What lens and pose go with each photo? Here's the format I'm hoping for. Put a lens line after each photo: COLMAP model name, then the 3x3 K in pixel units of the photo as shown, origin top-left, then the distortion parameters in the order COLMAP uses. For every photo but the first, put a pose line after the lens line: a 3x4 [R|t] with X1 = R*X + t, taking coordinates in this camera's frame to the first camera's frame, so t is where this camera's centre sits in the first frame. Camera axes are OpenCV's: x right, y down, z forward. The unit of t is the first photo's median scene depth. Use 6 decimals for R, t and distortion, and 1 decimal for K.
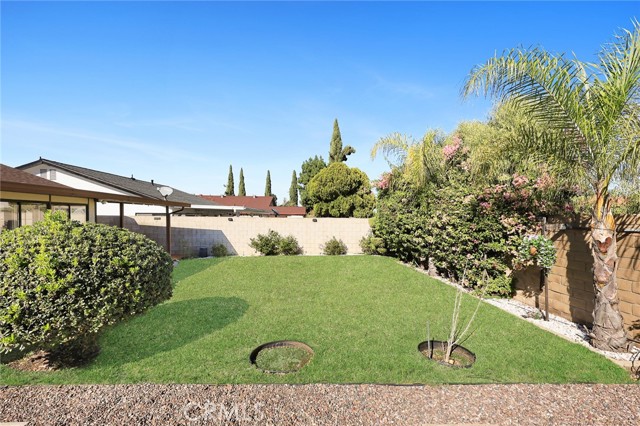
lens RADIAL K [[262.2, 0, 320.0], [0, 262.2, 213.0], [0, 0, 1]] dist [-0.000172, -0.000015]
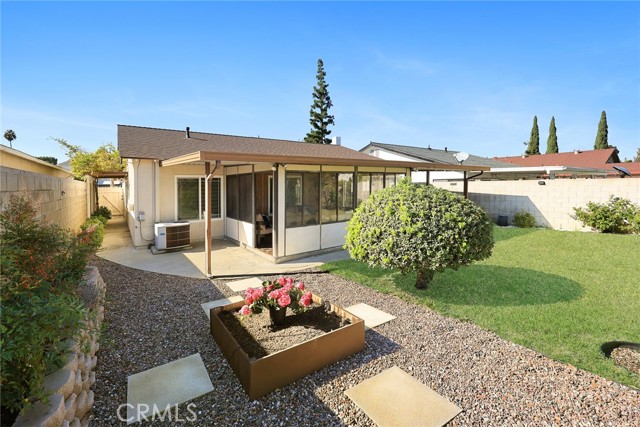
lens RADIAL K [[273.6, 0, 318.3], [0, 273.6, 192.1], [0, 0, 1]] dist [-0.000047, 0.000119]
pose [[0.551487, 0.005495, -0.834165, -0.048089], [0.033991, 0.999000, 0.029054, 0.015597], [0.833491, -0.044377, 0.550749, -0.175934]]
